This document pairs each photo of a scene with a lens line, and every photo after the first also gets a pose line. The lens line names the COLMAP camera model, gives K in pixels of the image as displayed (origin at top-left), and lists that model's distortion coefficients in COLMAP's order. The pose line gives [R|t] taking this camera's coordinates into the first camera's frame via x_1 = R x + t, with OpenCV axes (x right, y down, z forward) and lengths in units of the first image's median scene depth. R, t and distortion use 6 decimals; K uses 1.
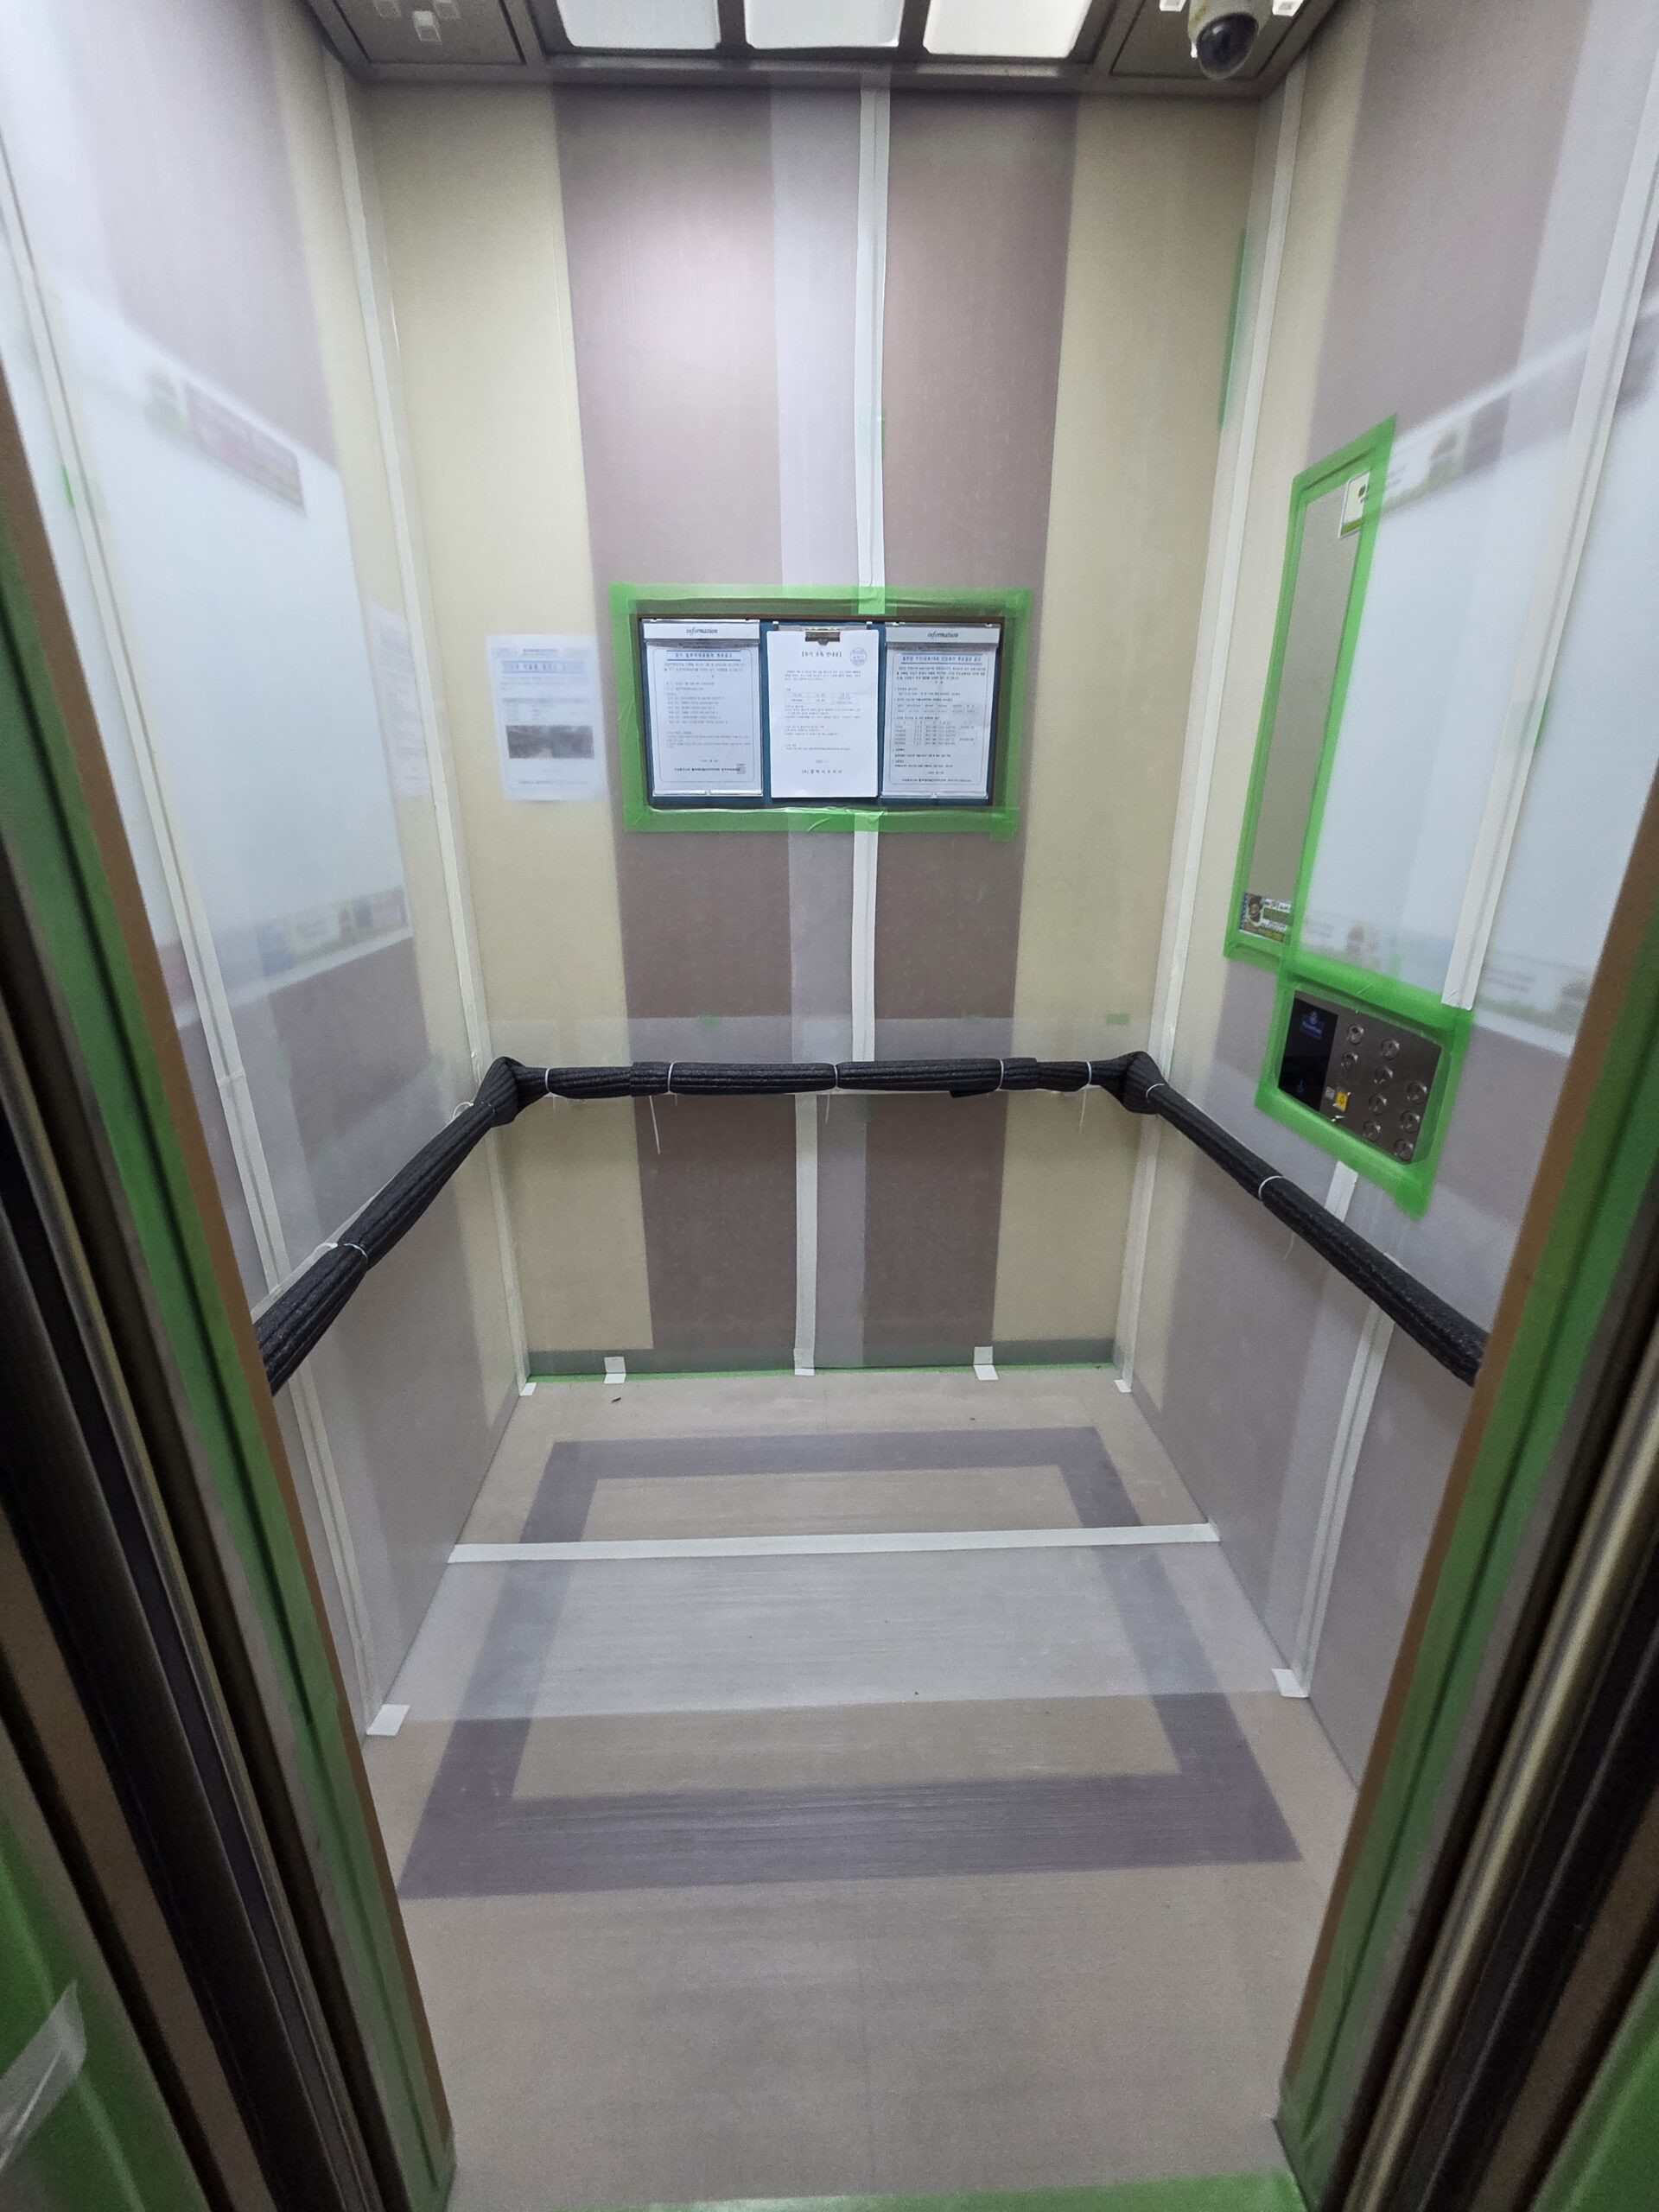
lens RADIAL K [[897.7, 0, 811.4], [0, 897.7, 1112.3], [0, 0, 1]] dist [0.007988, -0.000414]
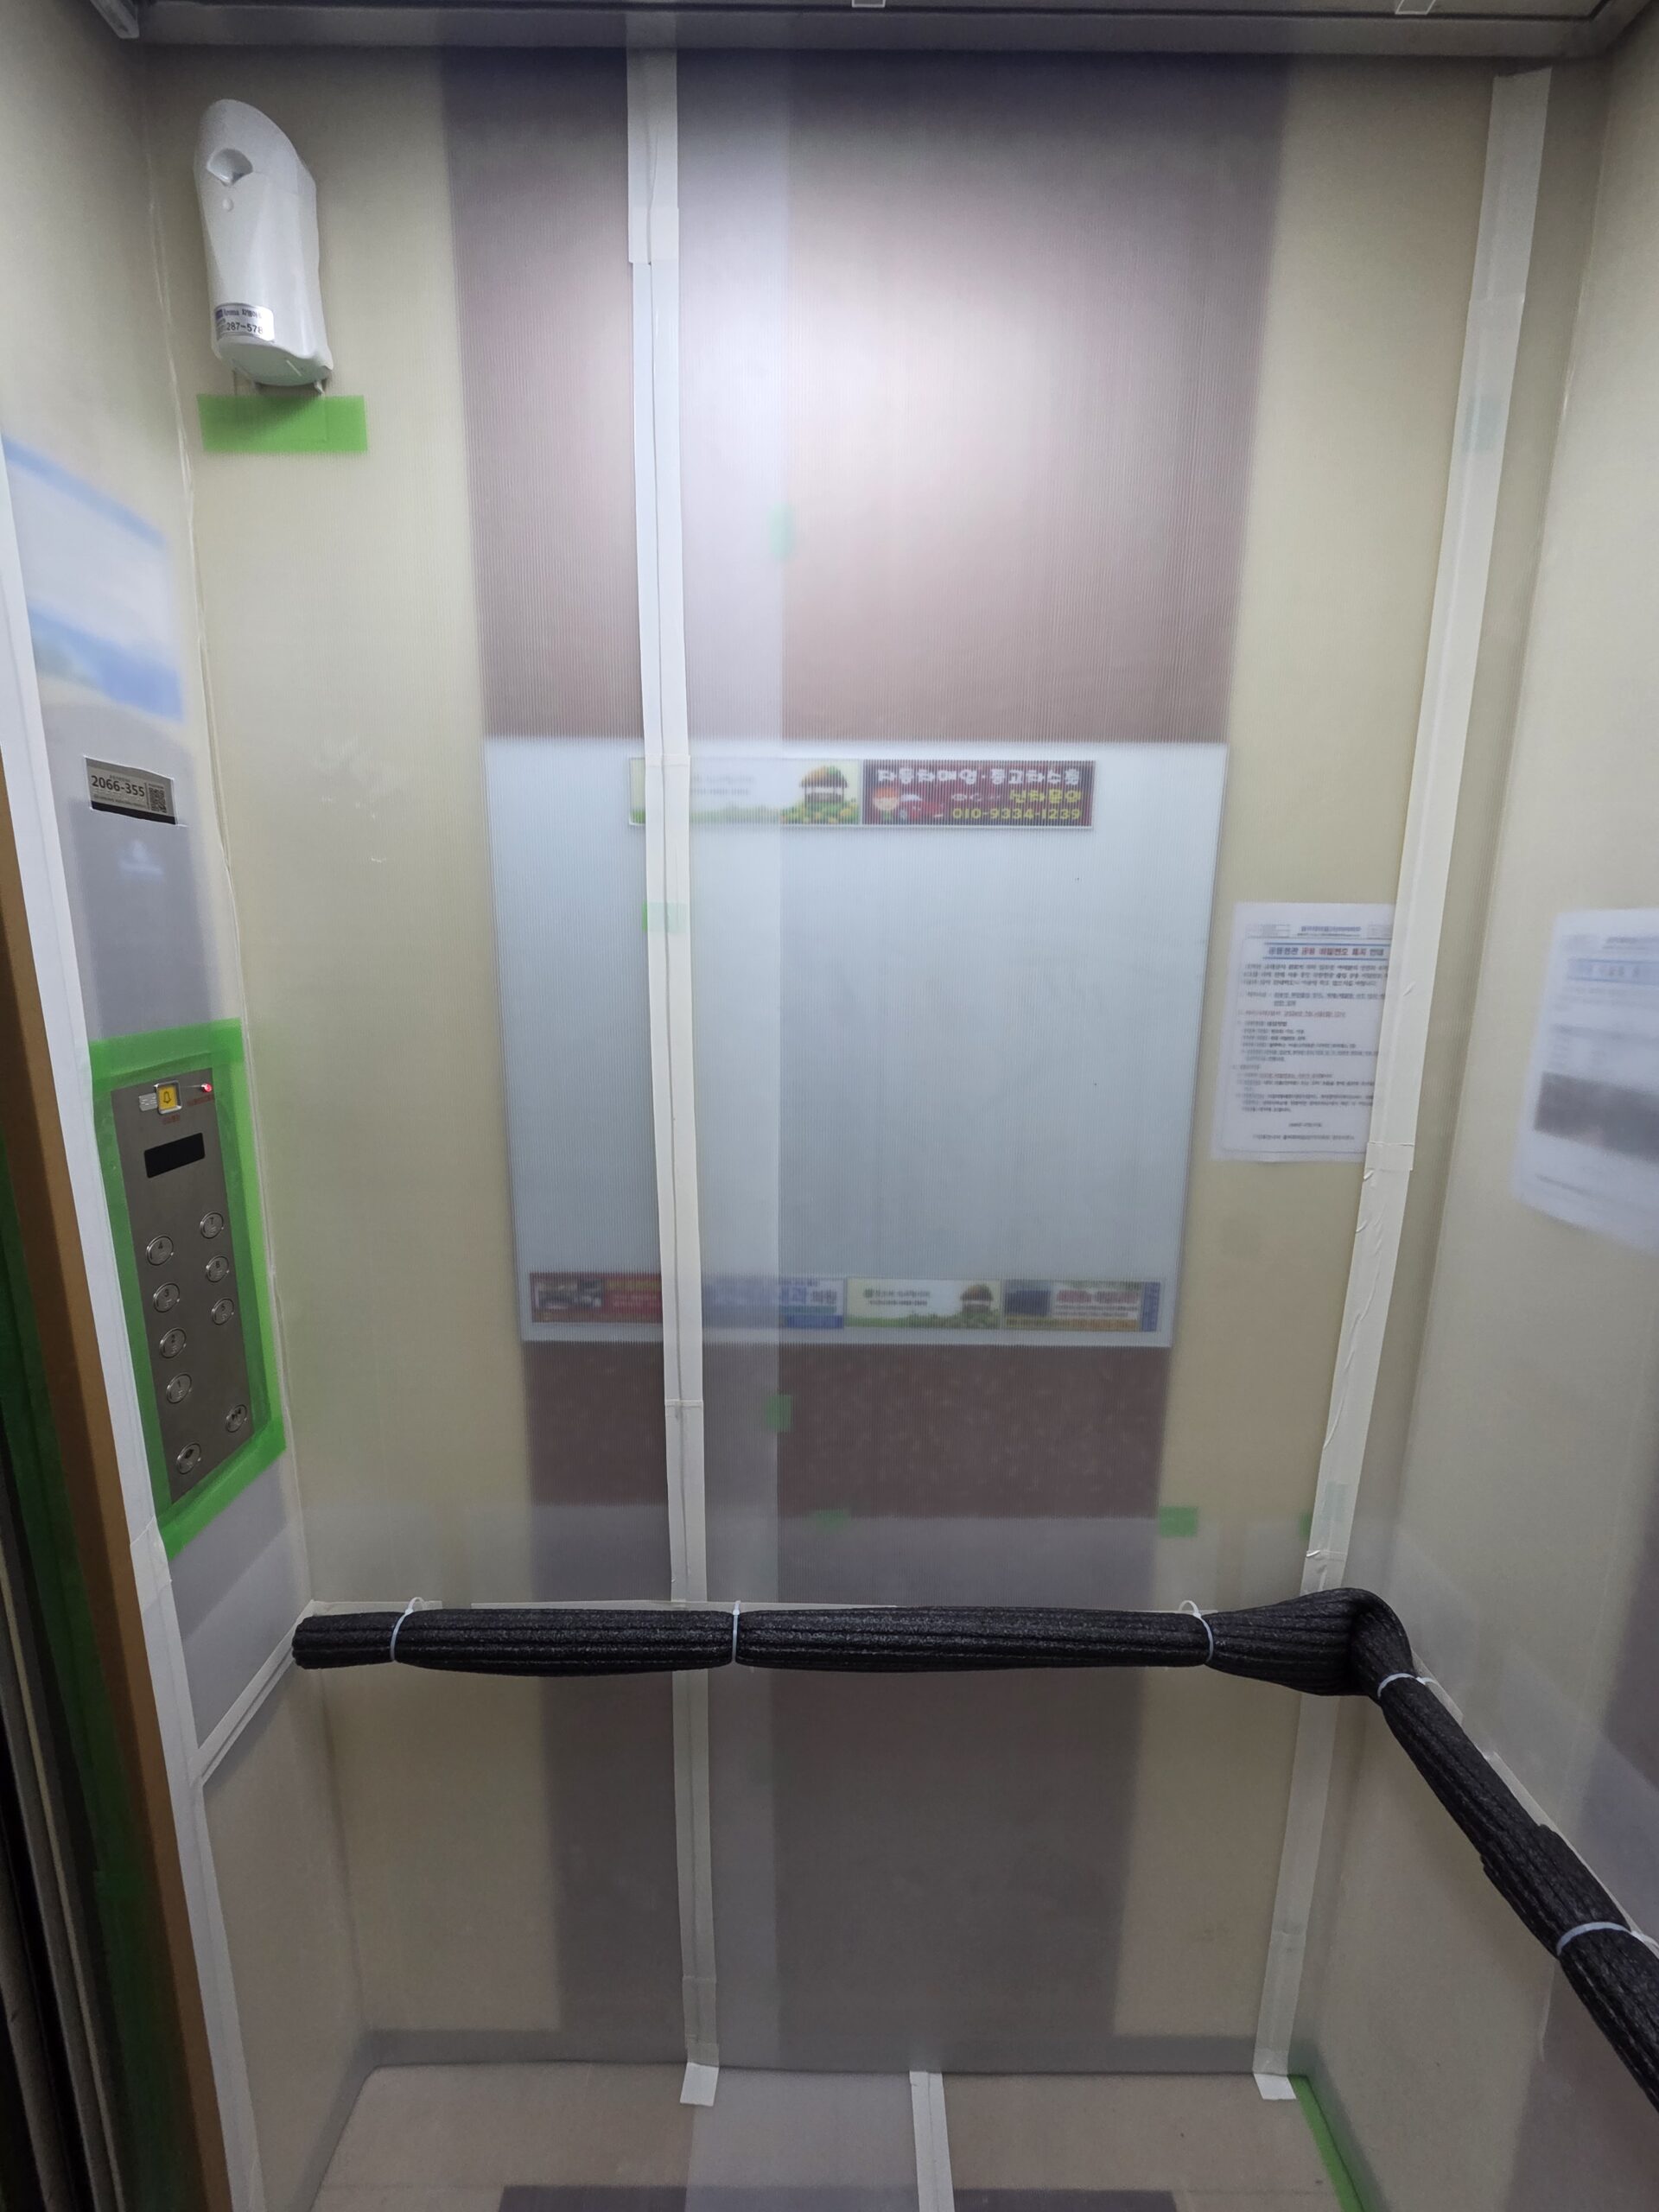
lens RADIAL K [[907.5, 0, 824.2], [0, 907.5, 1111.9], [0, 0, 1]] dist [0.013186, -0.004431]
pose [[-0.032545, 0.204355, -0.978356, 0.191383], [-0.345670, 0.916165, 0.202864, -0.378830], [0.937791, 0.344791, 0.040823, 0.611336]]
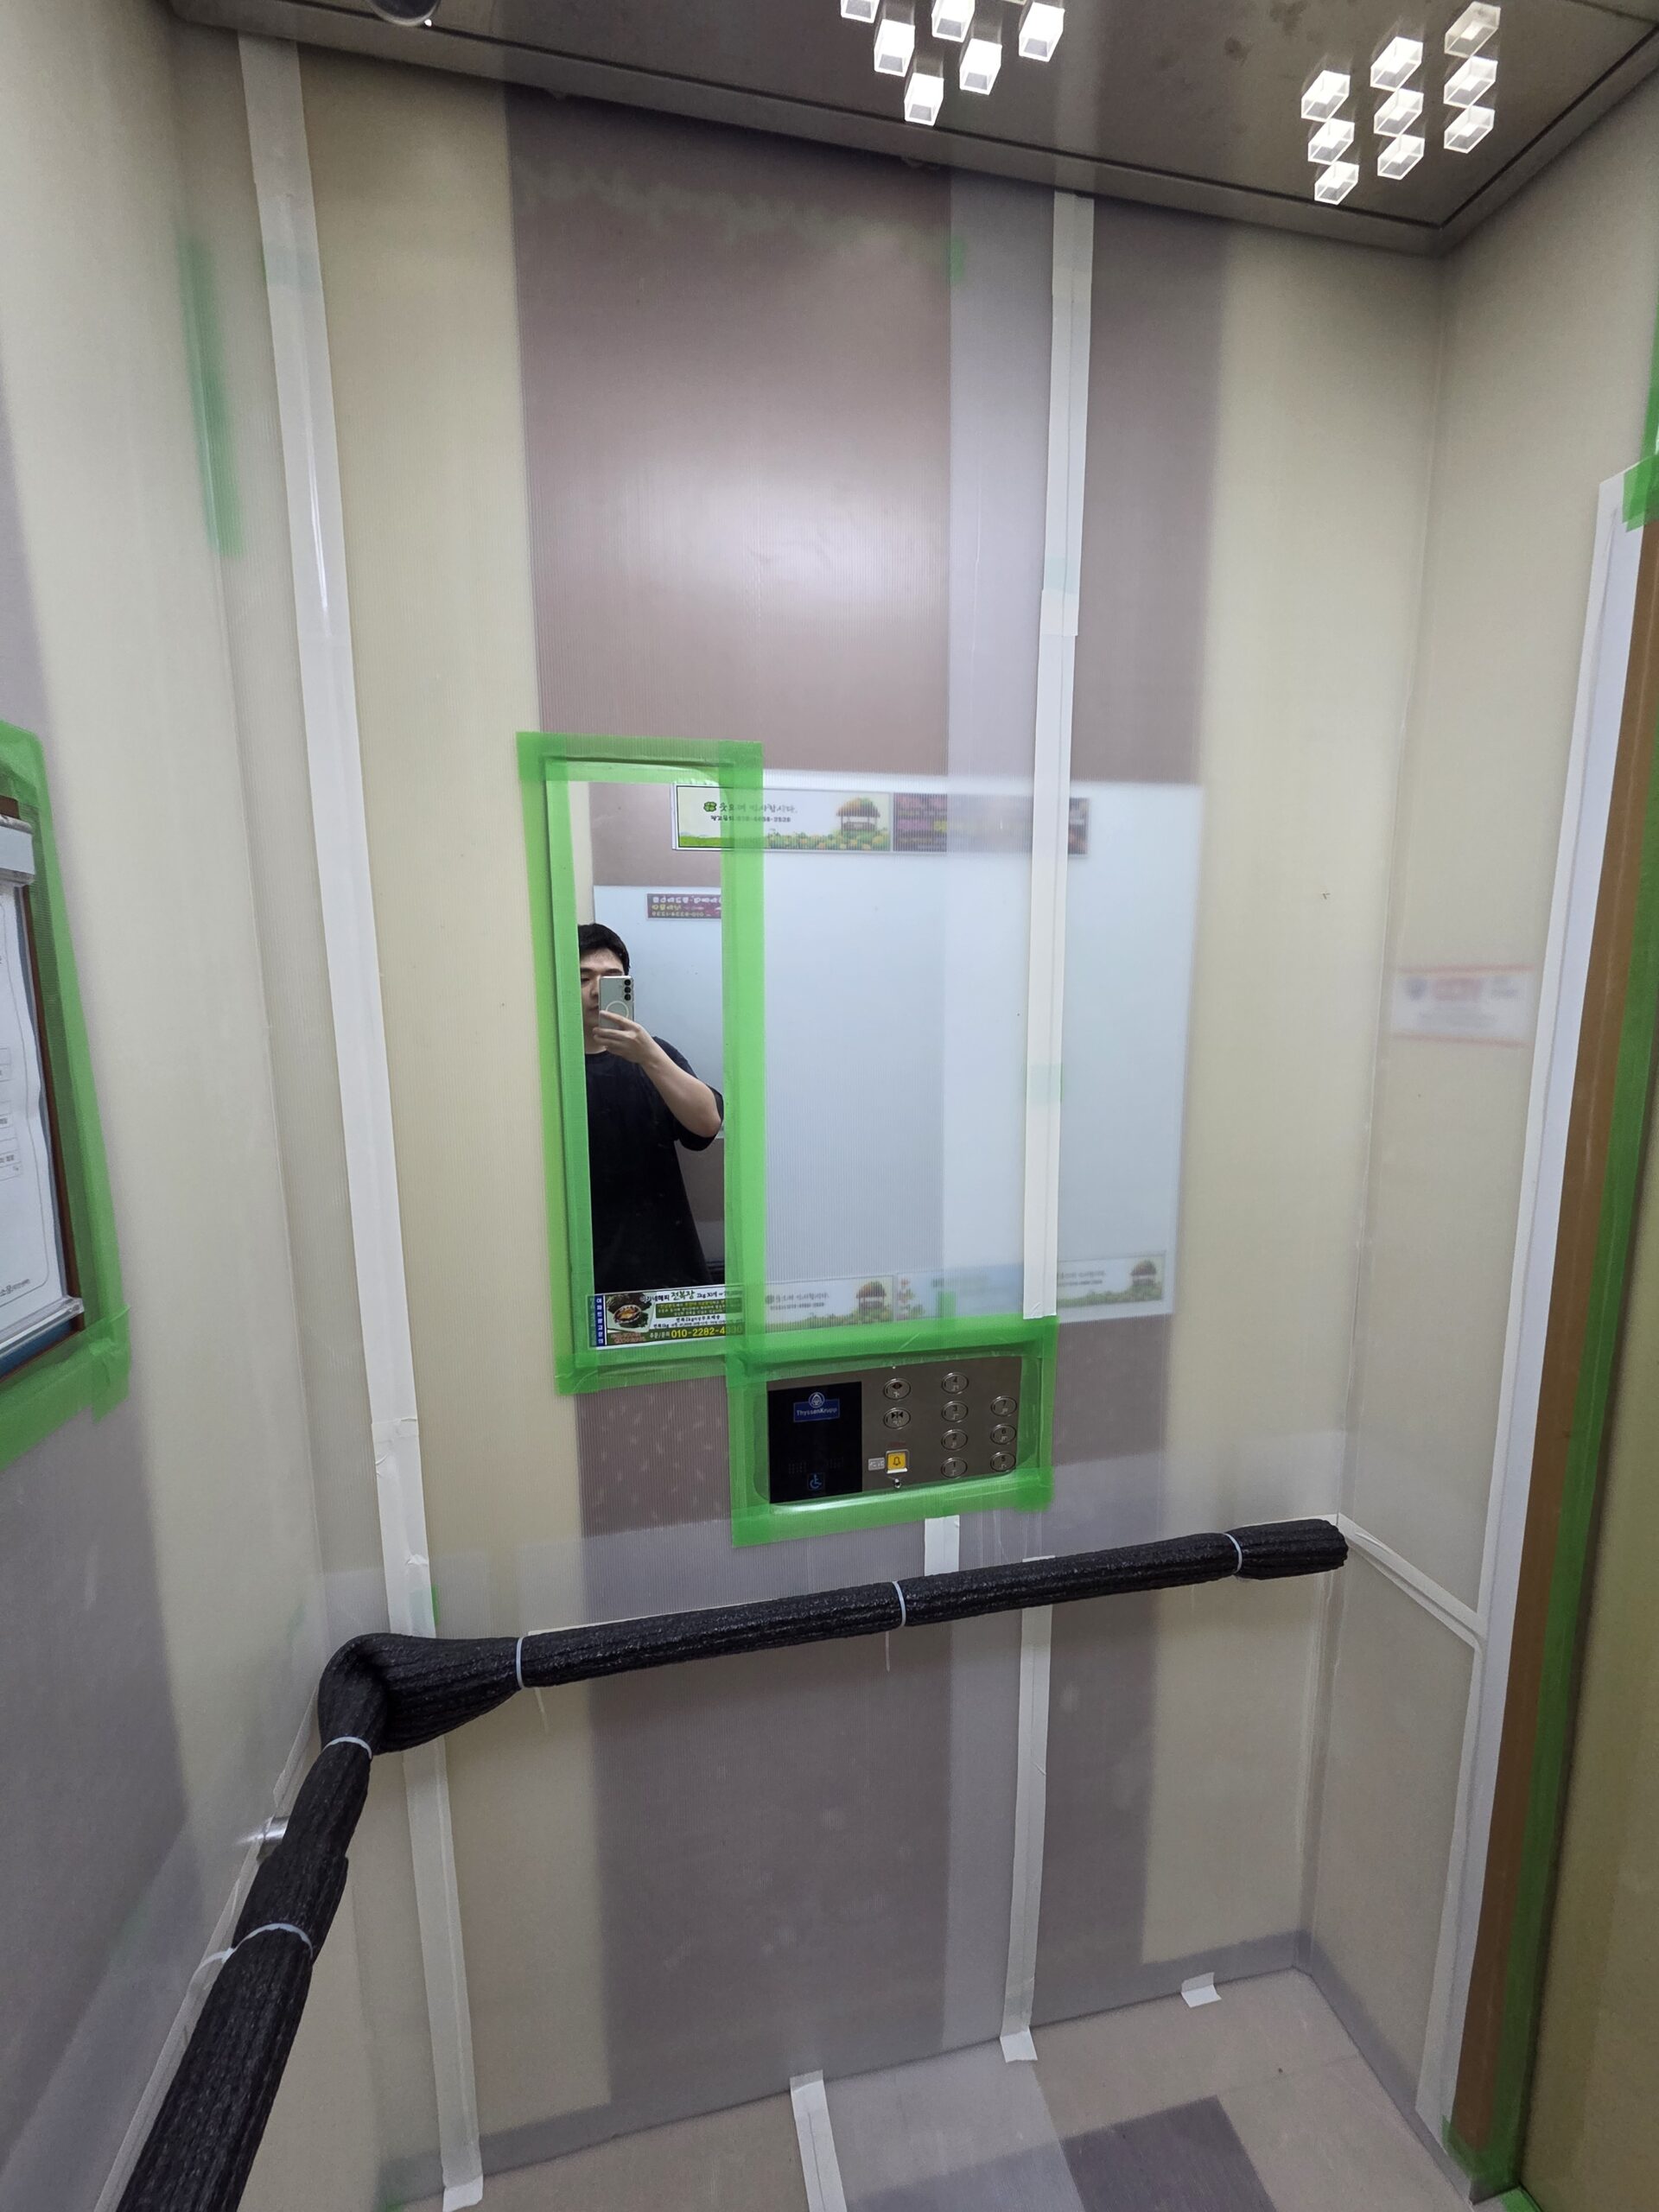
lens RADIAL K [[897.7, 0, 811.4], [0, 897.7, 1112.3], [0, 0, 1]] dist [0.007988, -0.000414]
pose [[-0.175564, -0.135894, 0.975044, -0.165678], [0.345233, 0.919032, 0.190250, -0.406679], [-0.921950, 0.370018, -0.114434, 0.808958]]
